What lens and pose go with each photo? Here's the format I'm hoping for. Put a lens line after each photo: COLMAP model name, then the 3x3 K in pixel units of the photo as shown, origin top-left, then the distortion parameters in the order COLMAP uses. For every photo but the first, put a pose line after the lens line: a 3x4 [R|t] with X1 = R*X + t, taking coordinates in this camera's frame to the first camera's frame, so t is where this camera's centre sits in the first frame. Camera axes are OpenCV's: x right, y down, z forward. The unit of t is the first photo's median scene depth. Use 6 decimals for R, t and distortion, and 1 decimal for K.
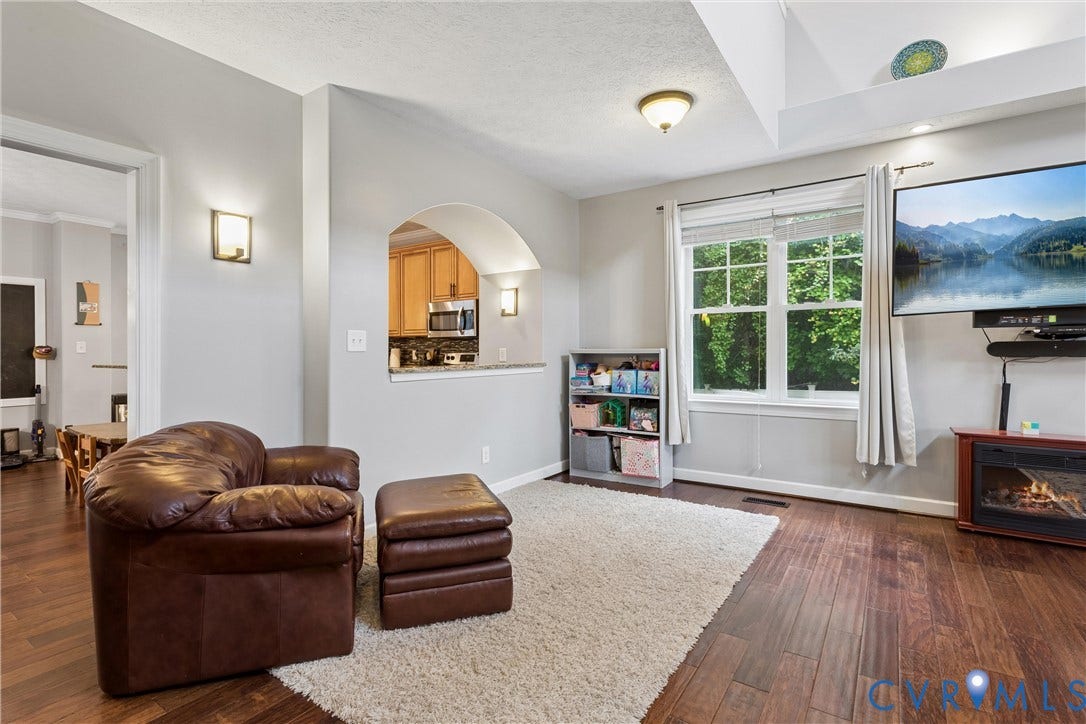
lens RADIAL K [[521.5, 0, 541.3], [0, 521.5, 352.5], [0, 0, 1]] dist [-0.014692, 0.009555]
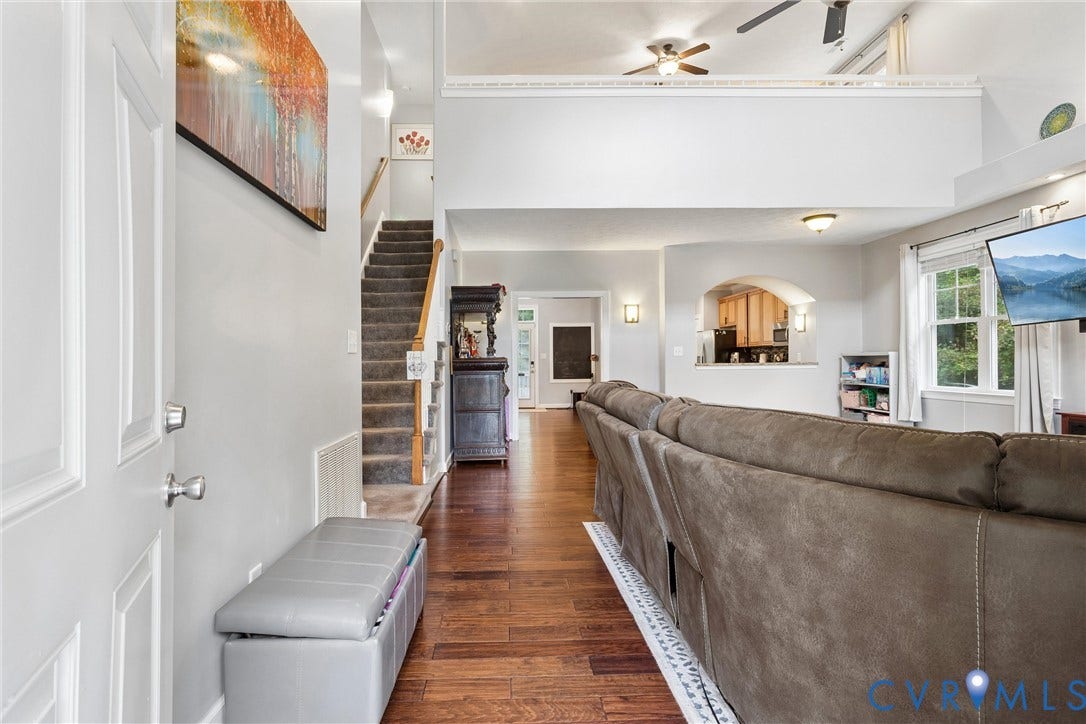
lens RADIAL K [[521.5, 0, 520.5], [0, 521.5, 361.4], [0, 0, 1]] dist [-0.014692, 0.009555]
pose [[0.585885, -0.001328, -0.810393, 0.786828], [0.006484, 0.999974, 0.003049, 0.007528], [0.810368, -0.007041, 0.585879, -0.656261]]
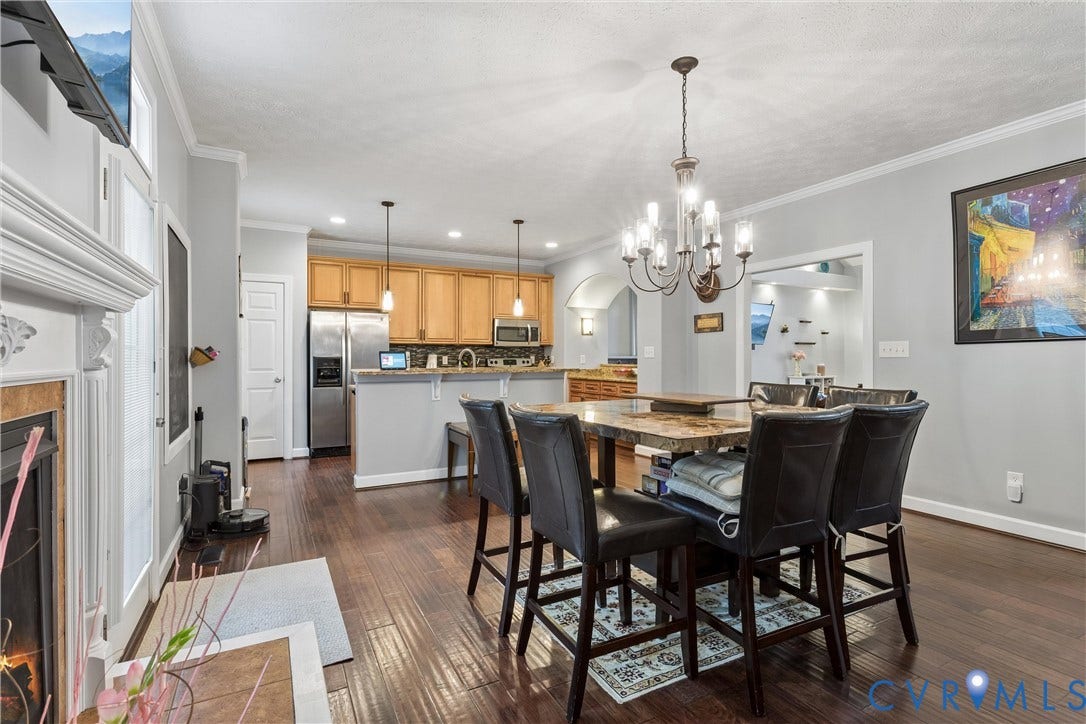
lens RADIAL K [[521.5, 0, 534.5], [0, 521.5, 362.4], [0, 0, 1]] dist [-0.014692, 0.009555]
pose [[0.462520, -0.005507, 0.886592, -1.767127], [0.002955, 0.999985, 0.004670, 0.007085], [-0.886604, 0.000460, 0.462529, 0.442038]]
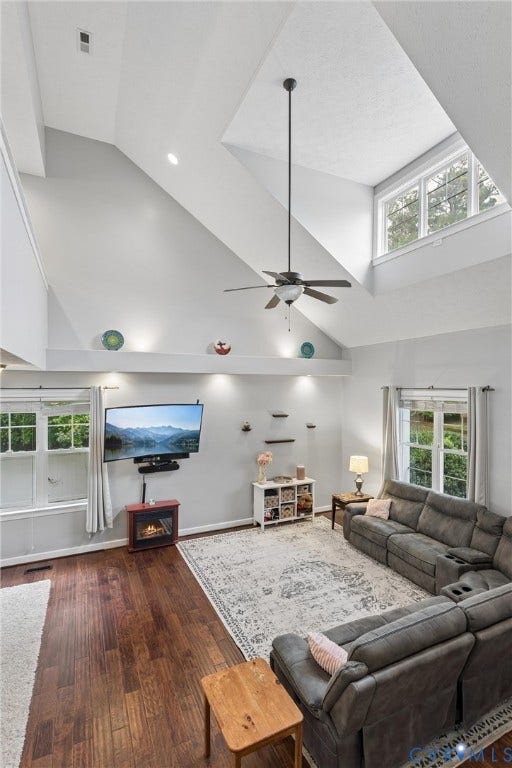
lens RADIAL K [[368.8, 0, 255.8], [0, 368.8, 386.0], [0, 0, 1]] dist [-0.014692, 0.009555]
pose [[0.496661, 0.006175, 0.867923, -0.251322], [0.001680, 0.999966, -0.008076, -0.285955], [-0.867943, 0.005470, 0.496633, -0.227011]]
